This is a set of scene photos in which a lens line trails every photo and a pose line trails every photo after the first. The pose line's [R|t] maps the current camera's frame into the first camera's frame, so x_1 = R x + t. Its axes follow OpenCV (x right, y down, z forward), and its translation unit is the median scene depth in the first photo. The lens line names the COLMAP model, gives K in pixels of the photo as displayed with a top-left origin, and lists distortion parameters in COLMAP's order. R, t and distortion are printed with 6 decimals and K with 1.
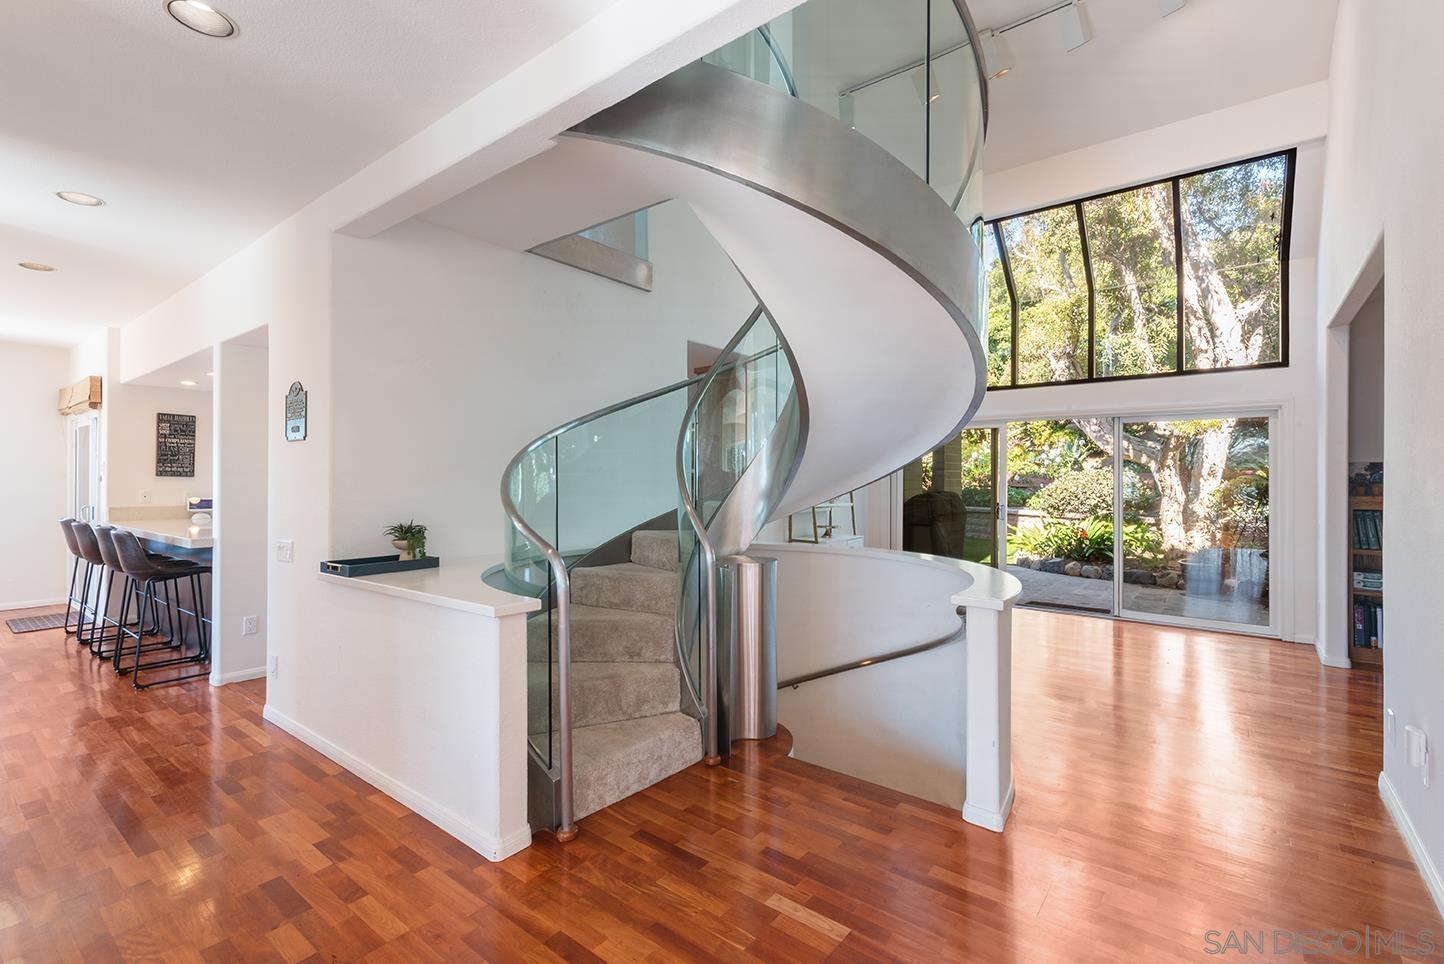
lens RADIAL K [[654.0, 0, 719.1], [0, 654.0, 471.7], [0, 0, 1]] dist [0.004105, 0.000206]
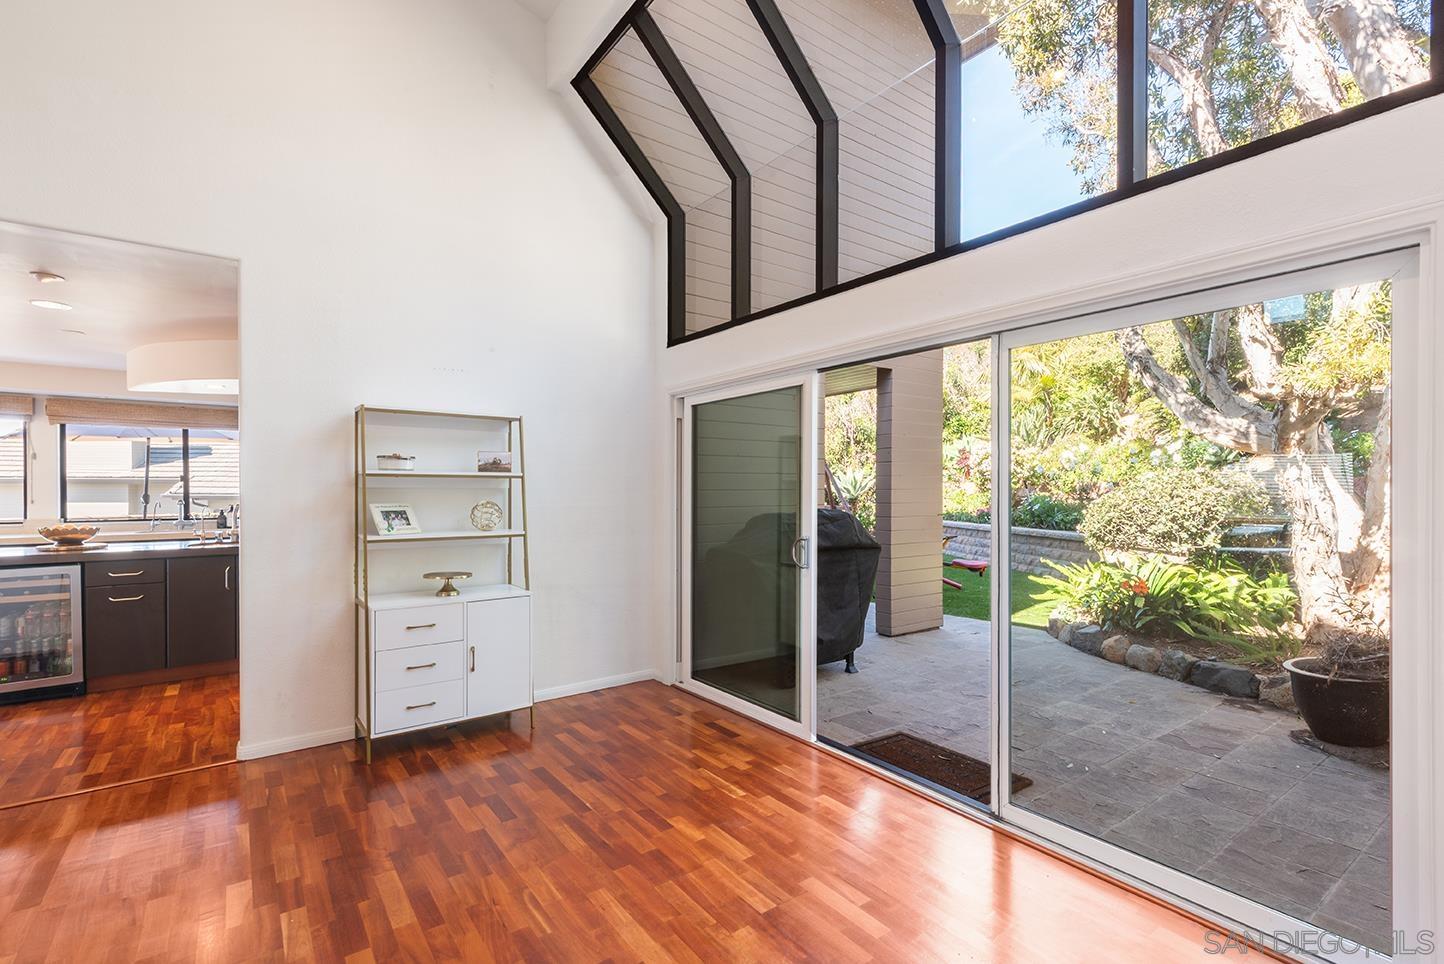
lens RADIAL K [[655.9, 0, 725.2], [0, 655.9, 483.3], [0, 0, 1]] dist [0.012163, -0.000274]
pose [[0.967701, -0.005829, -0.252032, 0.390931], [0.006050, 0.999982, 0.000100, 0.005850], [0.252027, -0.001622, 0.967719, 0.403542]]
